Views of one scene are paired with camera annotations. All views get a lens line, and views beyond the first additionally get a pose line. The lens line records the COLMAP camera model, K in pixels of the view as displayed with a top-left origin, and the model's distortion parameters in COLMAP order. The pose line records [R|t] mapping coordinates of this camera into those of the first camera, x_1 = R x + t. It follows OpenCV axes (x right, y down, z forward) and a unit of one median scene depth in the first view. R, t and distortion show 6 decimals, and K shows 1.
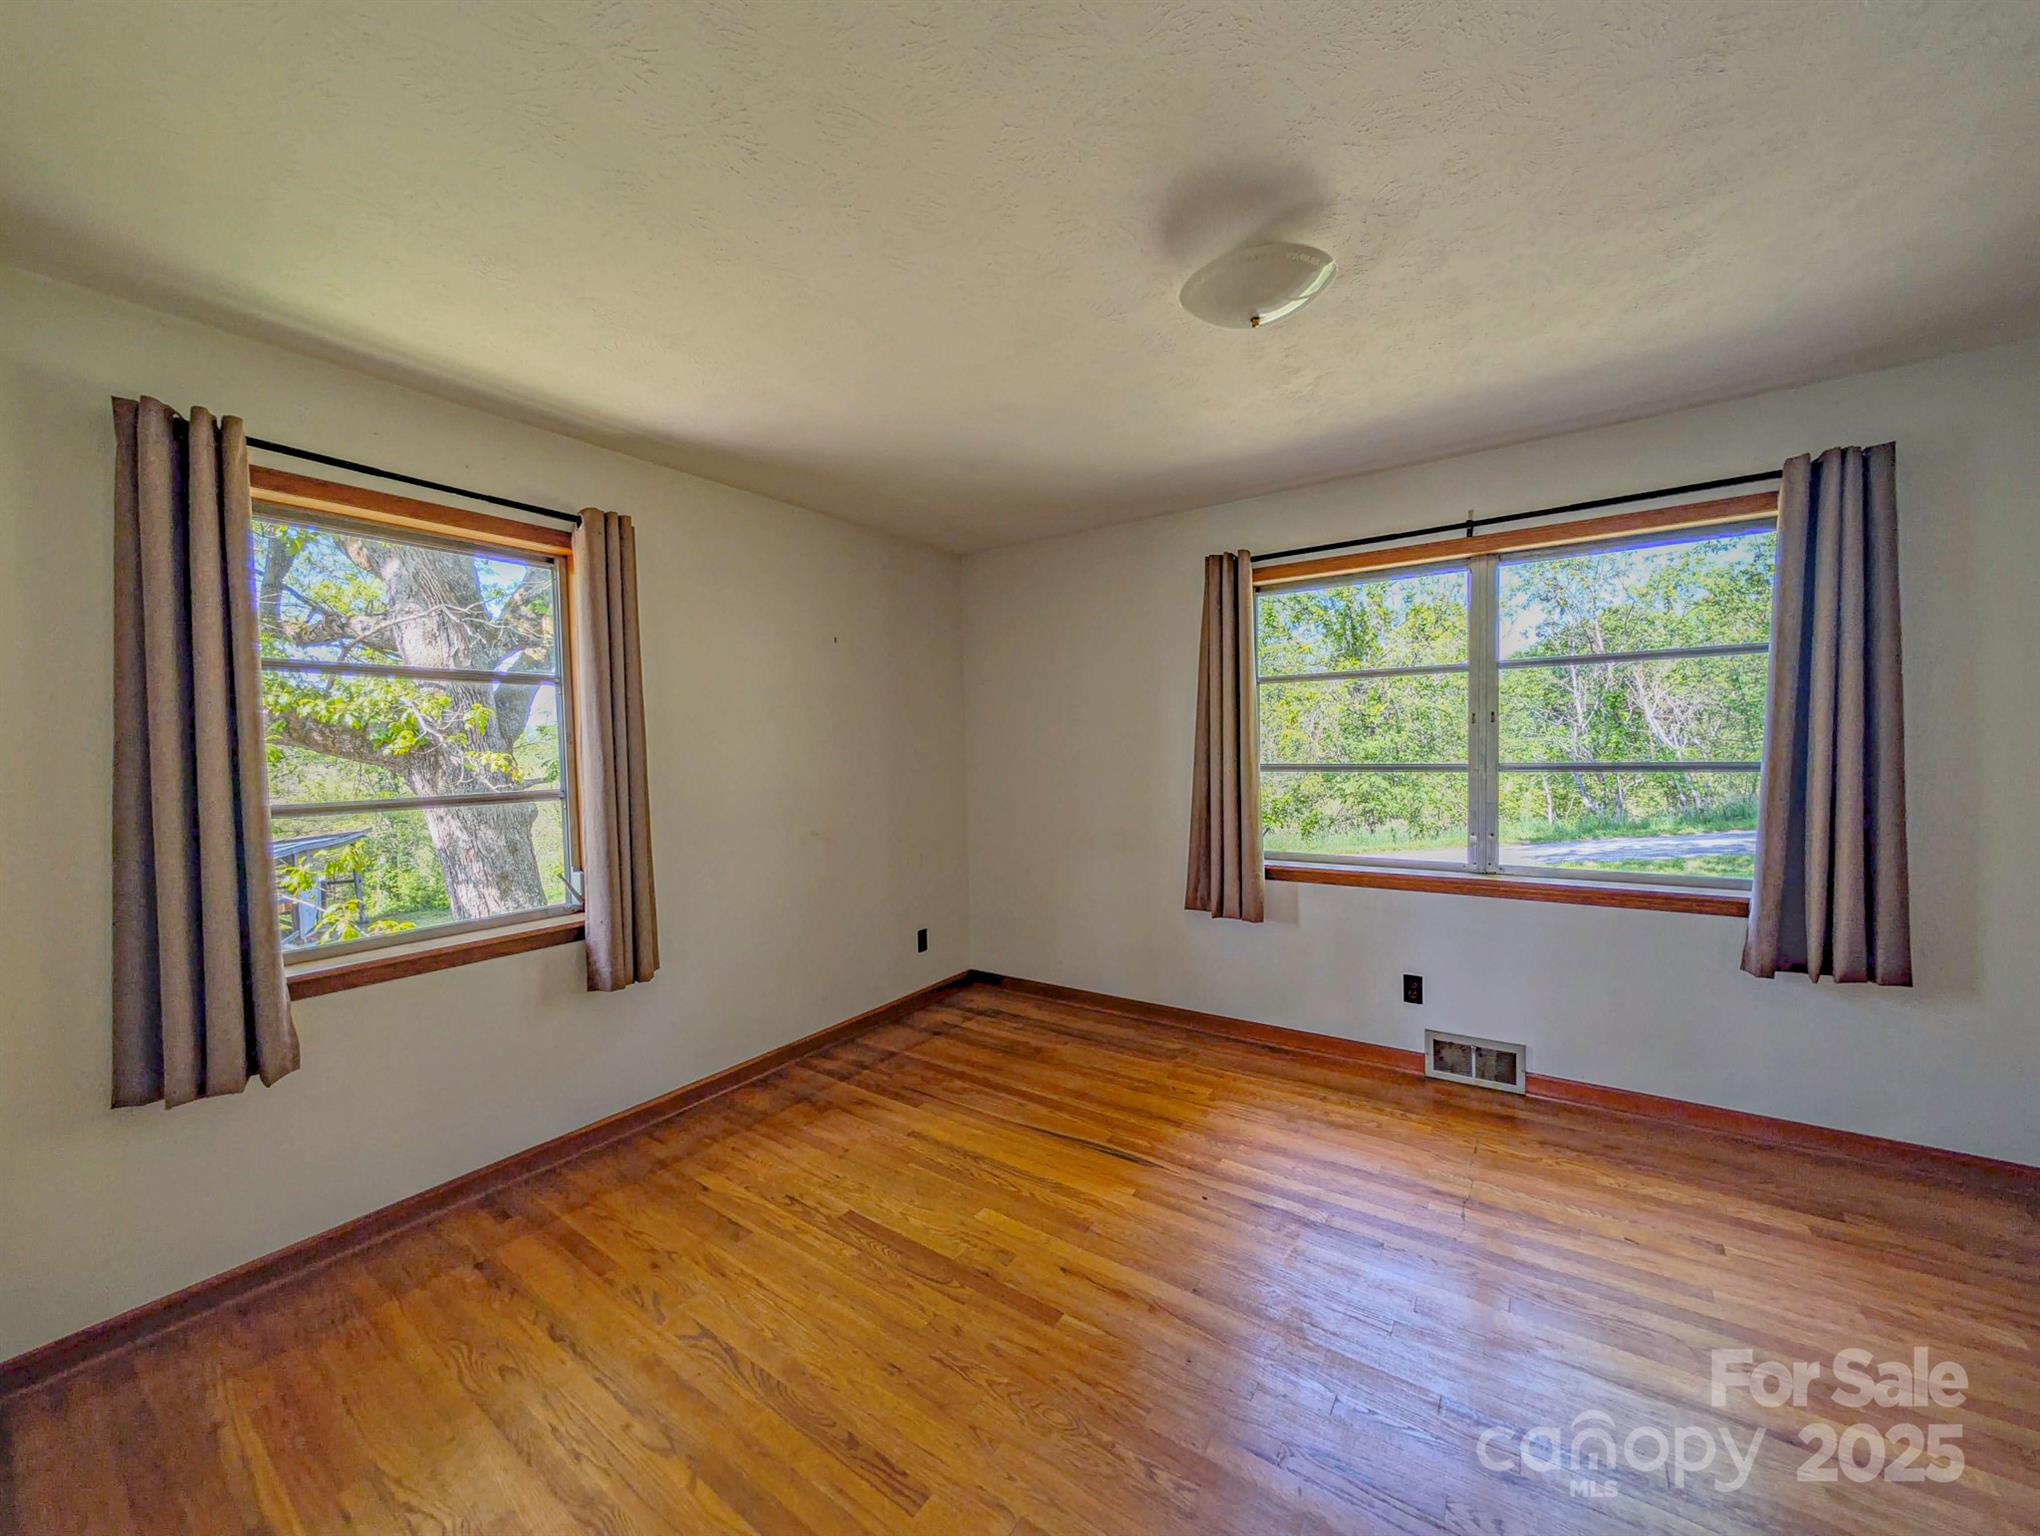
lens RADIAL K [[745.2, 0, 1021.5], [0, 745.2, 758.0], [0, 0, 1]] dist [0.007470, -0.001066]
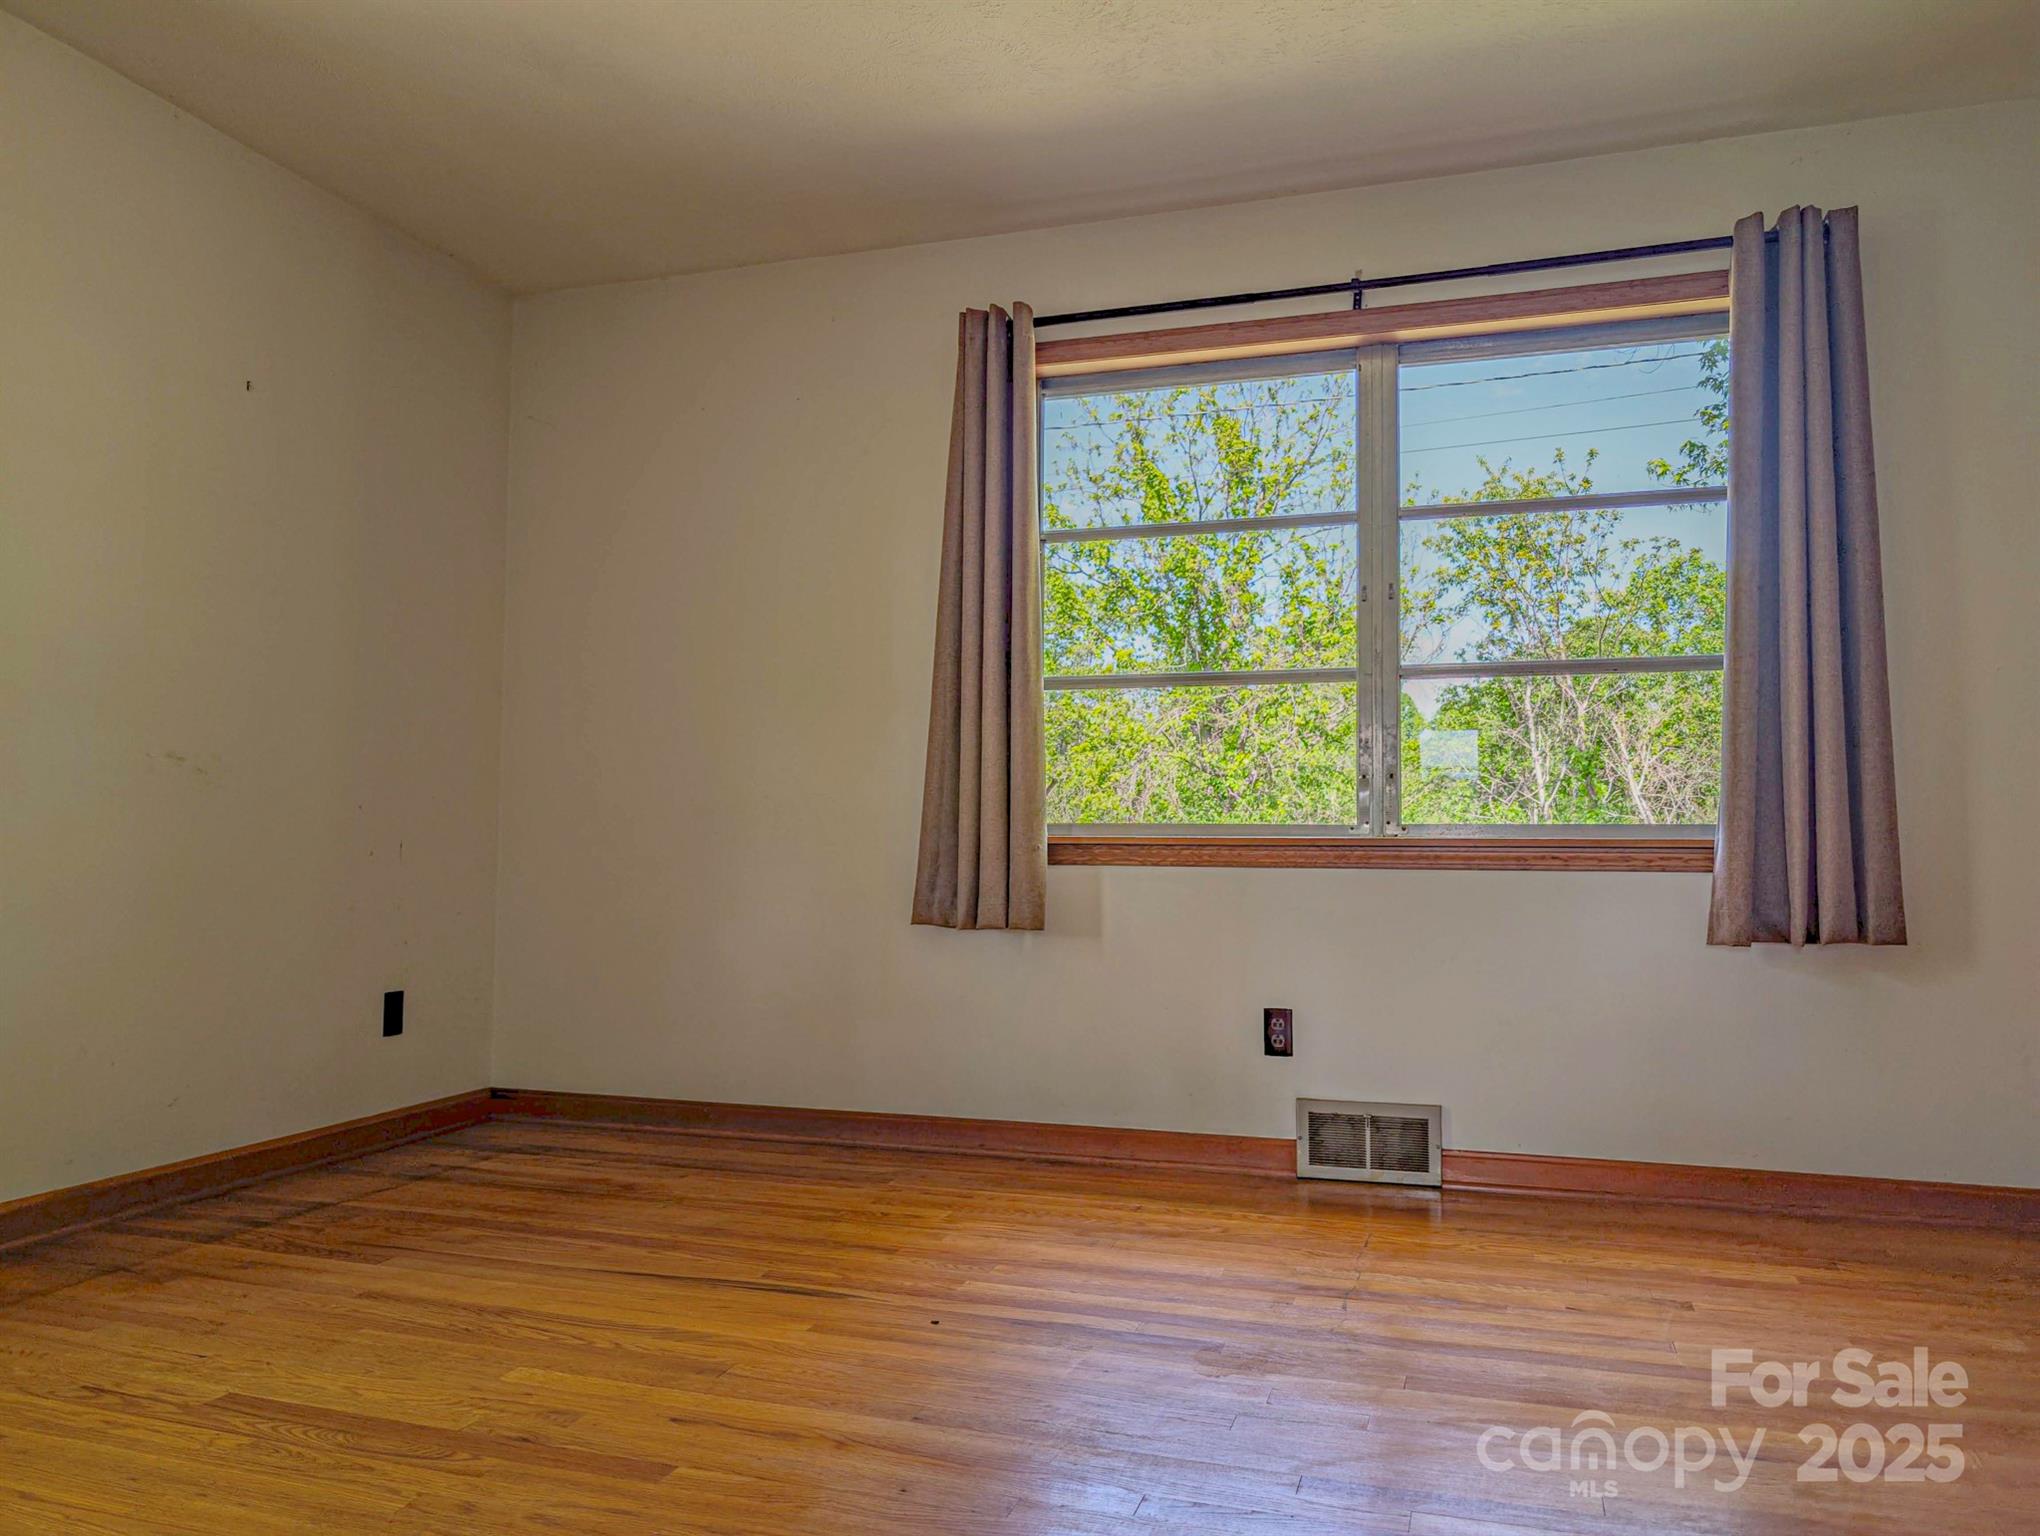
lens RADIAL K [[1445.6, 0, 1006.4], [0, 1445.6, 758.2], [0, 0, 1]] dist [0.017390, 0.003477]
pose [[0.960218, 0.047338, 0.275210, -0.019505], [-0.018591, 0.994177, -0.106141, 0.231183], [-0.278632, 0.096802, 0.955507, -0.079949]]
